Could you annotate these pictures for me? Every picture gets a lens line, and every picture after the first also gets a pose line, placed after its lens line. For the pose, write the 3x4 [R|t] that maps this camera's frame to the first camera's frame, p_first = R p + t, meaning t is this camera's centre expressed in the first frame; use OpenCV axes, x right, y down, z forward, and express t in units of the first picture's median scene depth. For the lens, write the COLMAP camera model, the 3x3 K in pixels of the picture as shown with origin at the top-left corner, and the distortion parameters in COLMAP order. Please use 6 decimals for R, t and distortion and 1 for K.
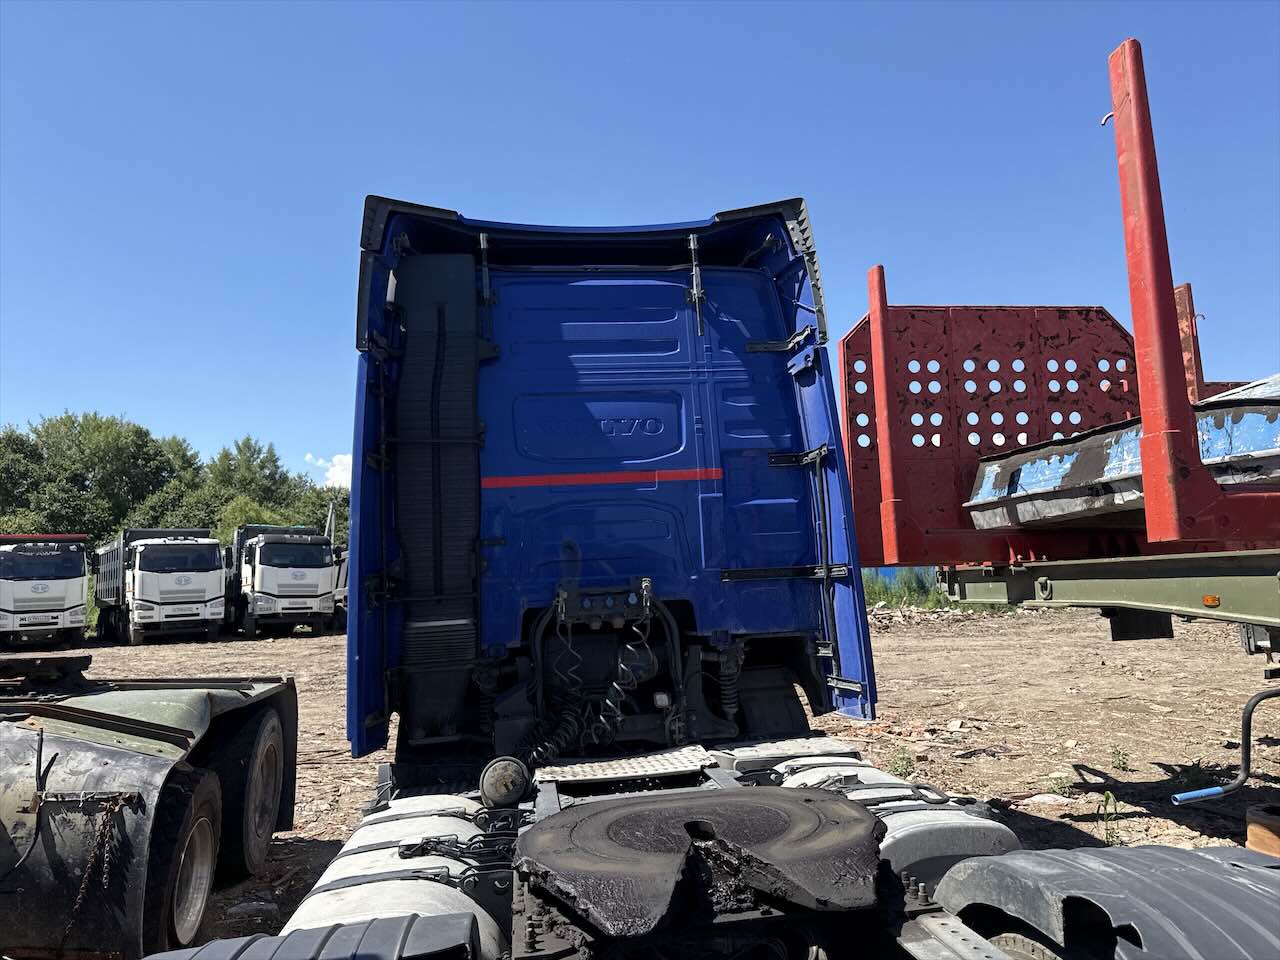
lens RADIAL K [[901.4, 0, 650.9], [0, 901.4, 489.2], [0, 0, 1]] dist [0.057614, -0.064488]
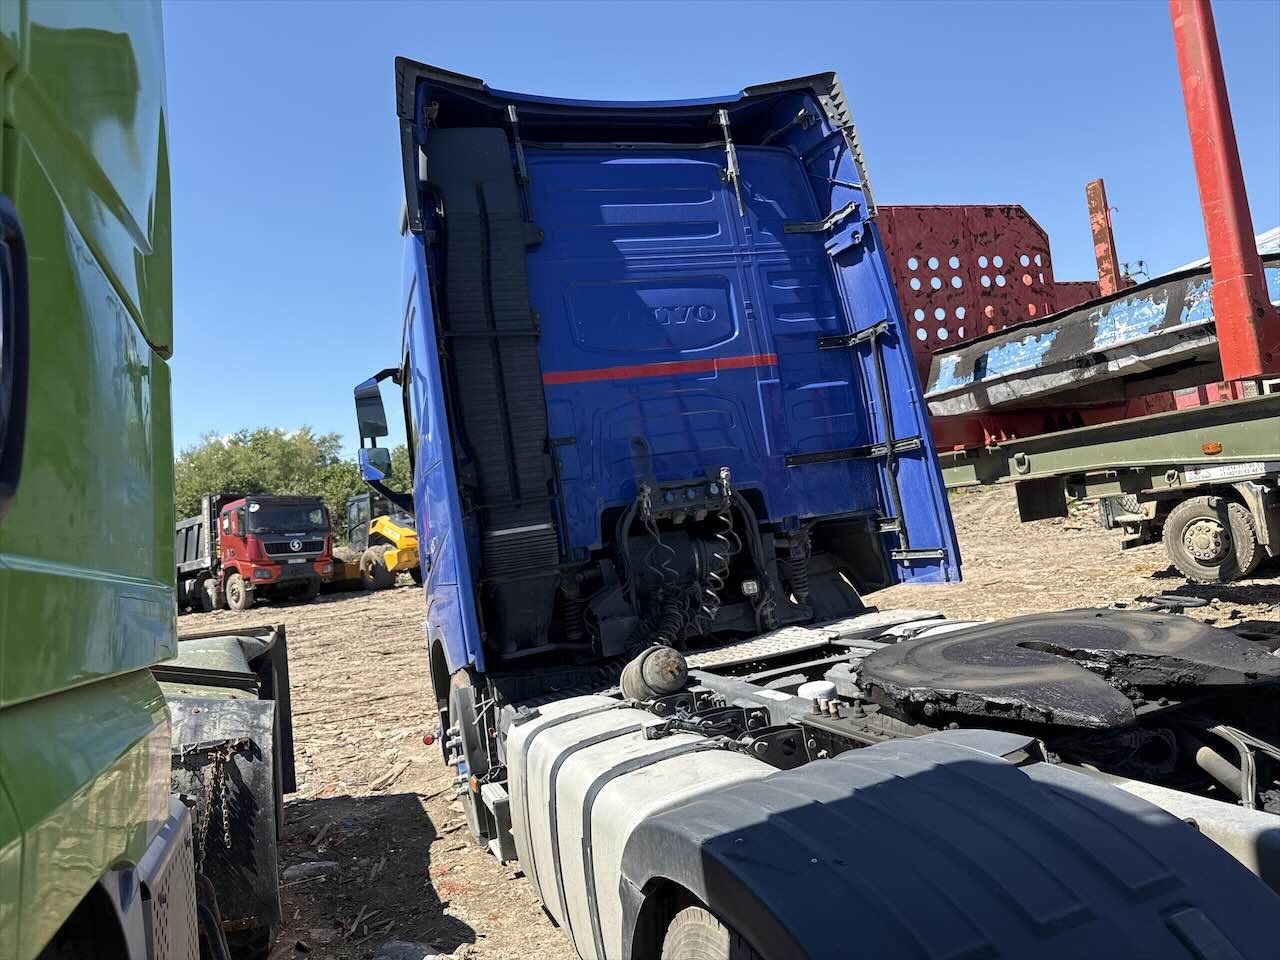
lens RADIAL K [[901.4, 0, 659.9], [0, 901.4, 493.6], [0, 0, 1]] dist [0.057614, -0.064488]
pose [[0.973823, -0.082994, 0.211616, -0.271653], [0.070051, 0.995226, 0.067952, 0.054427], [-0.216245, -0.051350, 0.974988, 0.061888]]
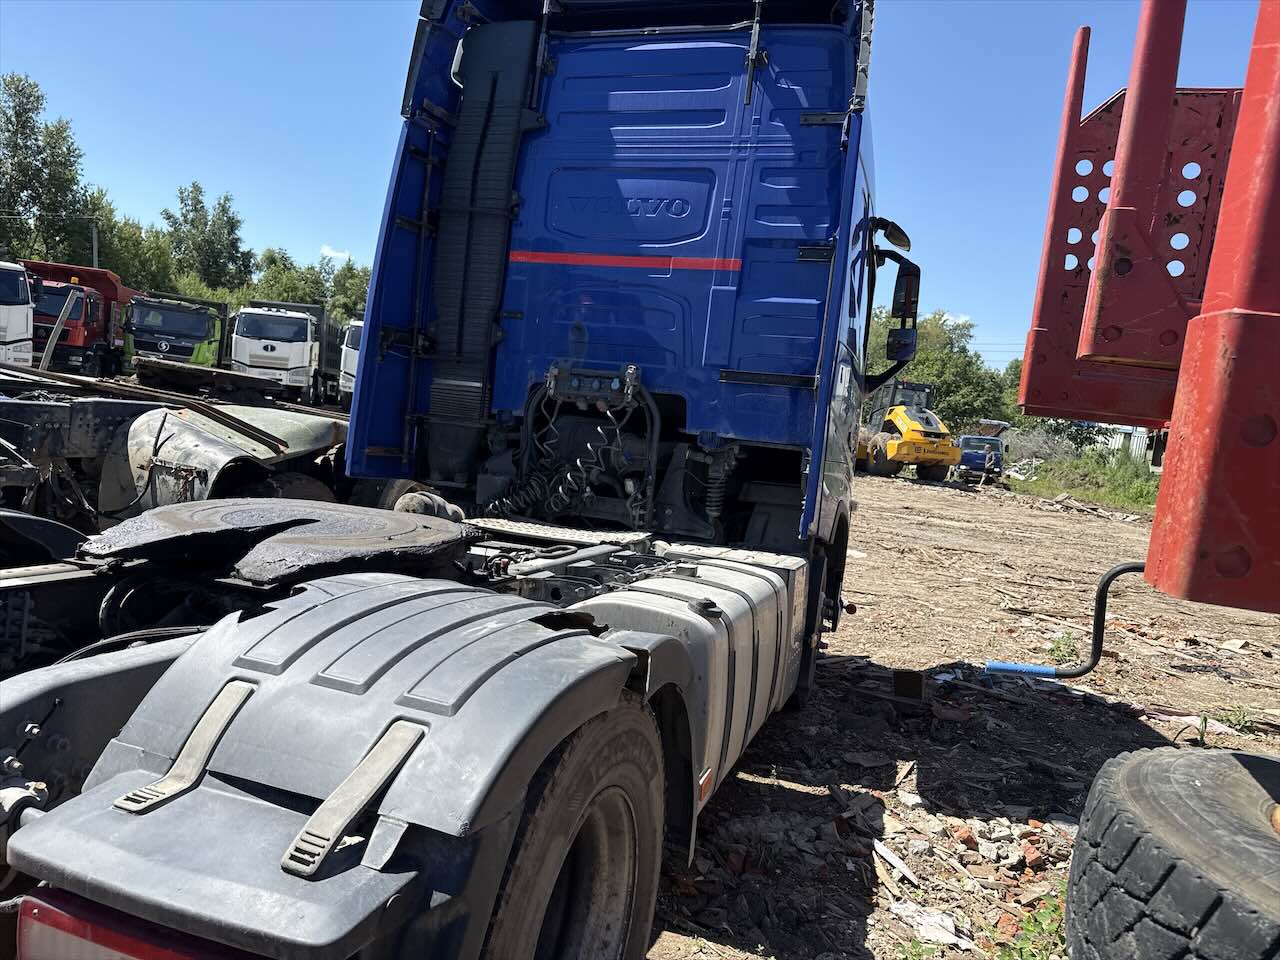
lens RADIAL K [[901.4, 0, 641.4], [0, 901.4, 503.4], [0, 0, 1]] dist [0.057614, -0.064488]
pose [[0.879839, 0.179523, -0.440062, 0.450012], [-0.095847, 0.973915, 0.205676, 0.040655], [0.465507, -0.138783, 0.874095, 0.114440]]
